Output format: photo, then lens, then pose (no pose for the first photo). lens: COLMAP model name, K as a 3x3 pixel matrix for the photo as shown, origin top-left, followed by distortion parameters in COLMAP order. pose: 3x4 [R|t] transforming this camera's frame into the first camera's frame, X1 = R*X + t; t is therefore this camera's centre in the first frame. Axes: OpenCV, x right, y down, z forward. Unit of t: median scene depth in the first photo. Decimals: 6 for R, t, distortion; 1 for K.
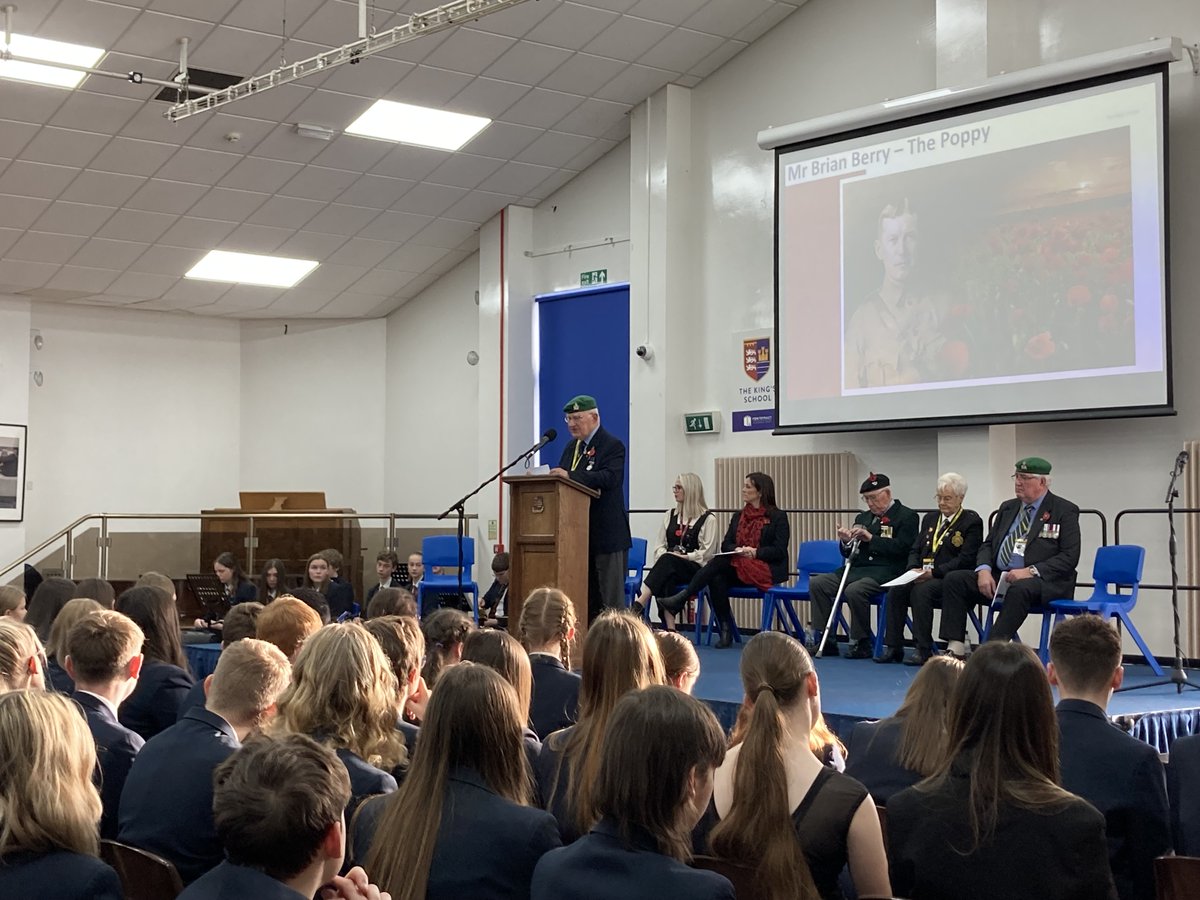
lens RADIAL K [[1821.2, 0, 602.1], [0, 1821.2, 447.1], [0, 0, 1]] dist [0.025332, 0.000000]
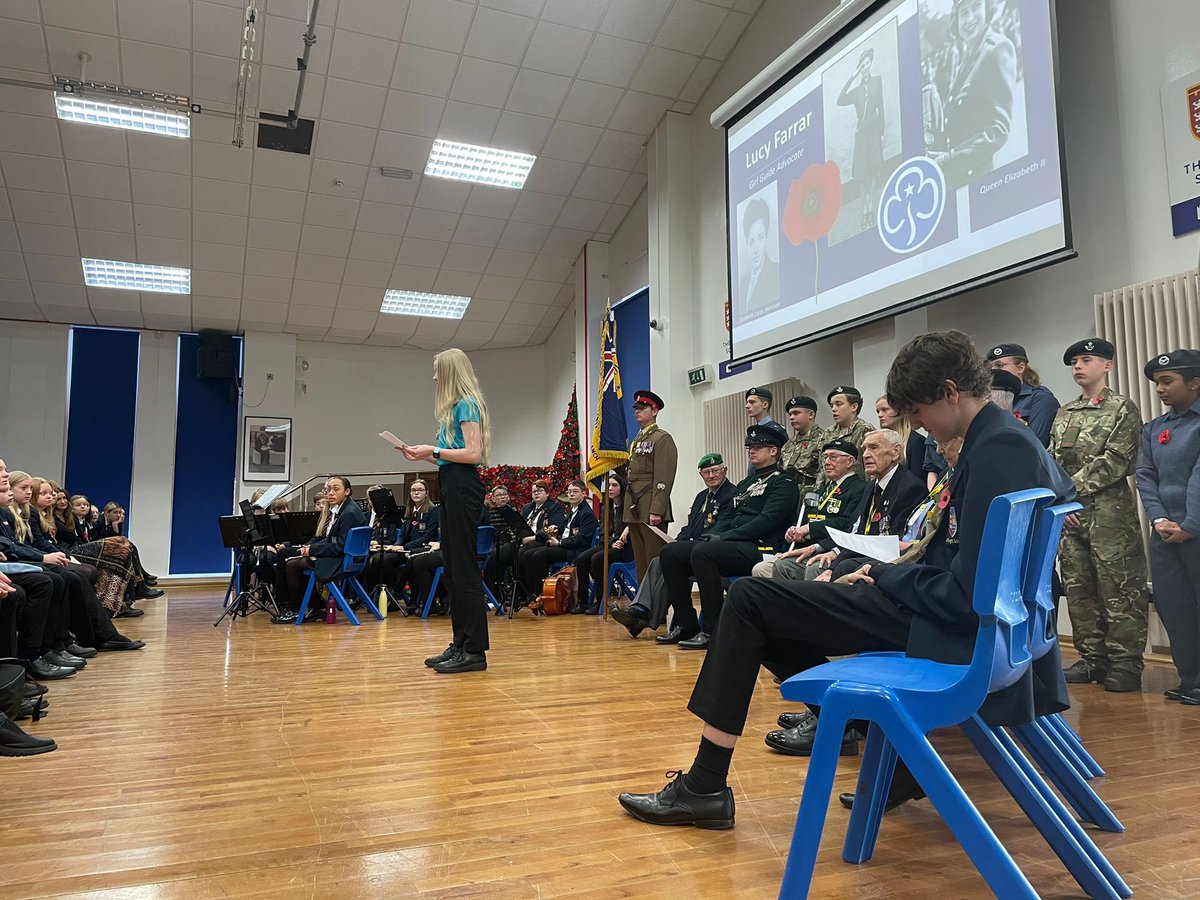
lens RADIAL K [[902.4, 0, 605.6], [0, 902.4, 444.1], [0, 0, 1]] dist [0.036216, -0.037054]
pose [[0.957989, -0.039577, -0.284062, 0.167682], [0.023946, 0.998012, -0.058291, 0.067360], [0.285805, 0.049039, 0.957032, 0.408058]]
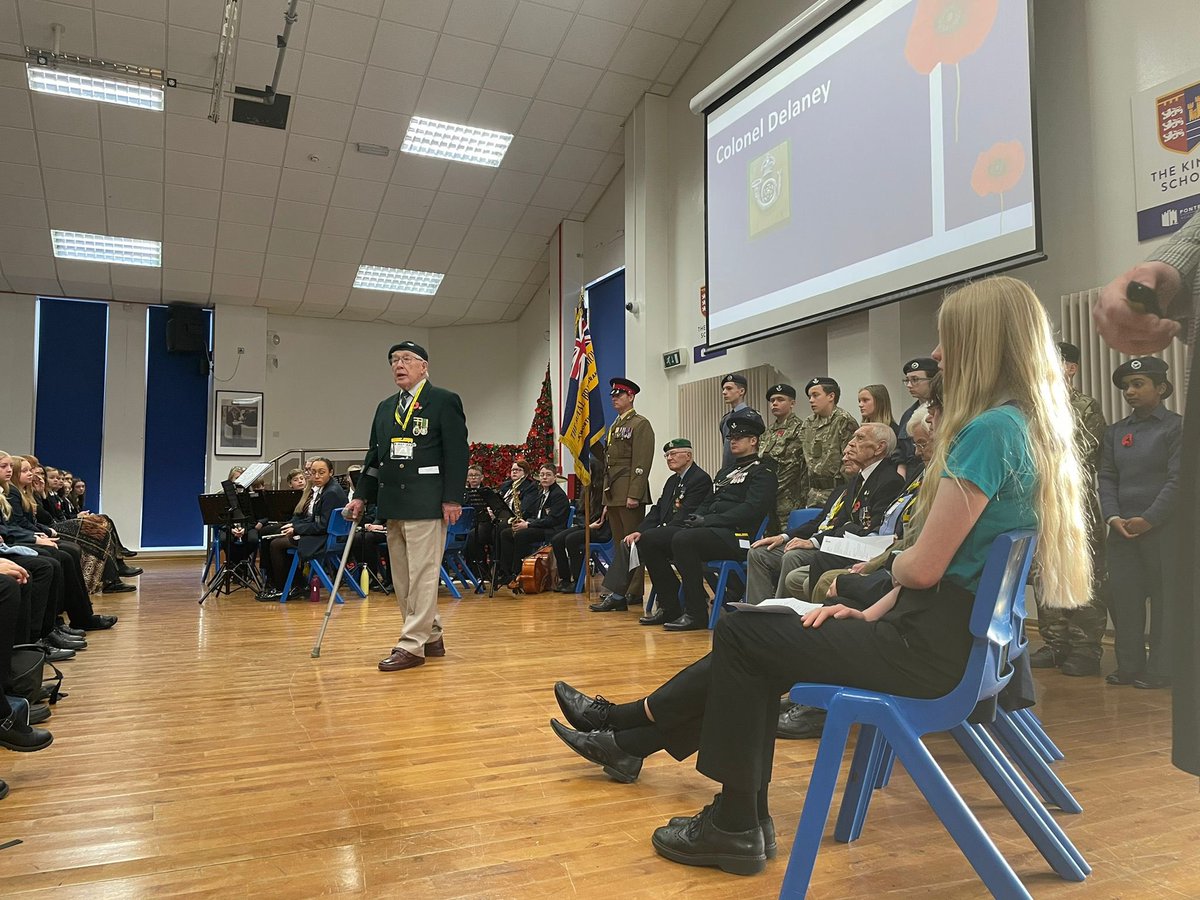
lens RADIAL K [[902.4, 0, 597.2], [0, 902.4, 453.8], [0, 0, 1]] dist [0.036216, -0.037054]
pose [[0.966997, -0.018284, -0.254130, 0.162214], [0.015411, 0.999793, -0.013293, 0.059837], [0.254320, 0.008938, 0.967079, 0.394634]]
